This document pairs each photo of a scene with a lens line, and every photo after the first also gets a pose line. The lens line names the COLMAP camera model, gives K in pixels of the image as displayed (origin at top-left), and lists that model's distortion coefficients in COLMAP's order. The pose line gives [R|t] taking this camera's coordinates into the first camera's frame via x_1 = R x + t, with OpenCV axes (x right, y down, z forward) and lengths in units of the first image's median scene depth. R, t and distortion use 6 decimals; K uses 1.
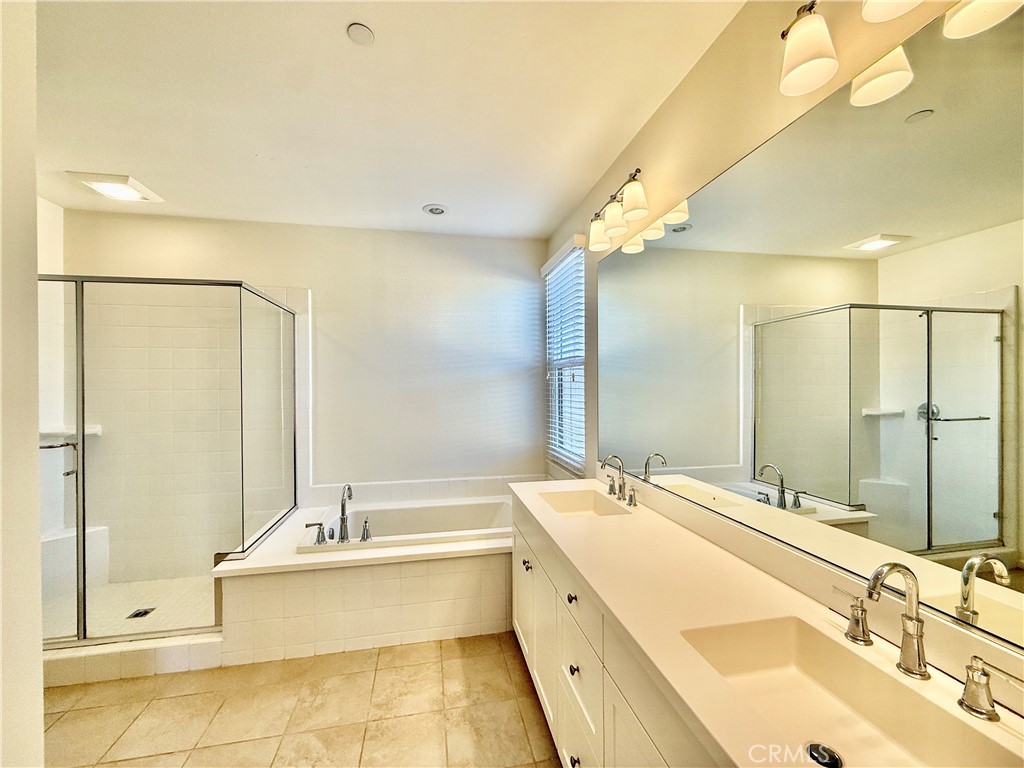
lens RADIAL K [[408.7, 0, 508.5], [0, 408.7, 383.2], [0, 0, 1]] dist [-0.000779, 0.000232]
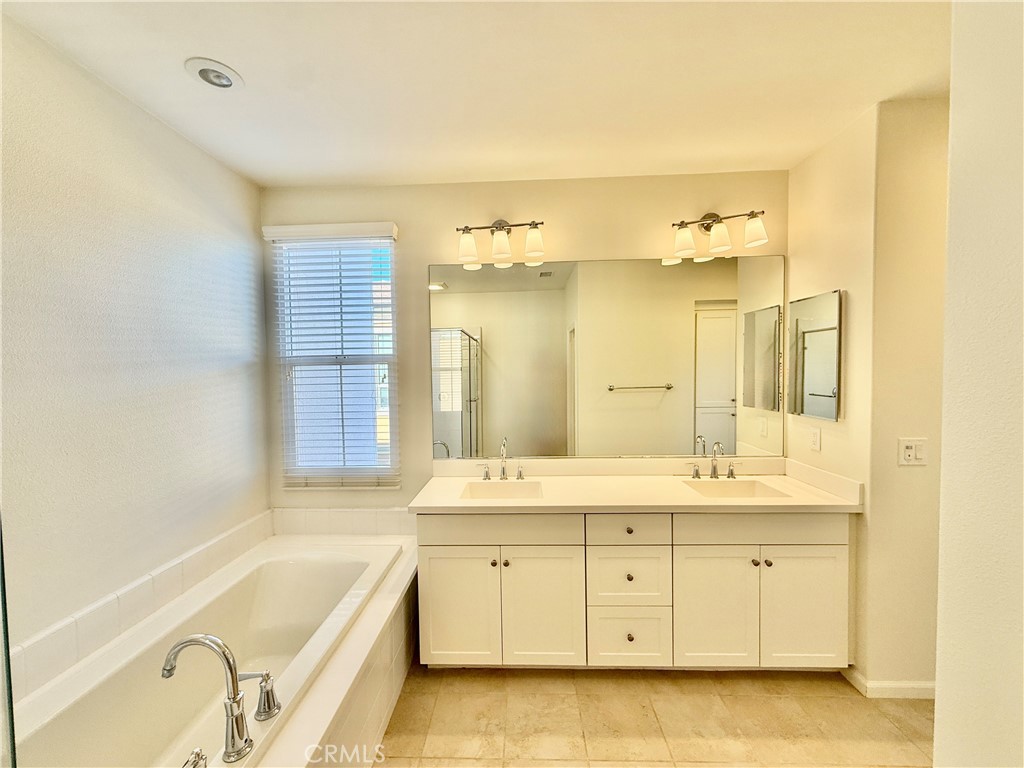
lens RADIAL K [[408.7, 0, 508.5], [0, 408.7, 383.2], [0, 0, 1]] dist [-0.000779, 0.000232]
pose [[0.229226, -0.019111, 0.973186, -0.832433], [0.008680, 0.999808, 0.017589, -0.023644], [-0.973334, 0.004416, 0.229348, 0.653540]]
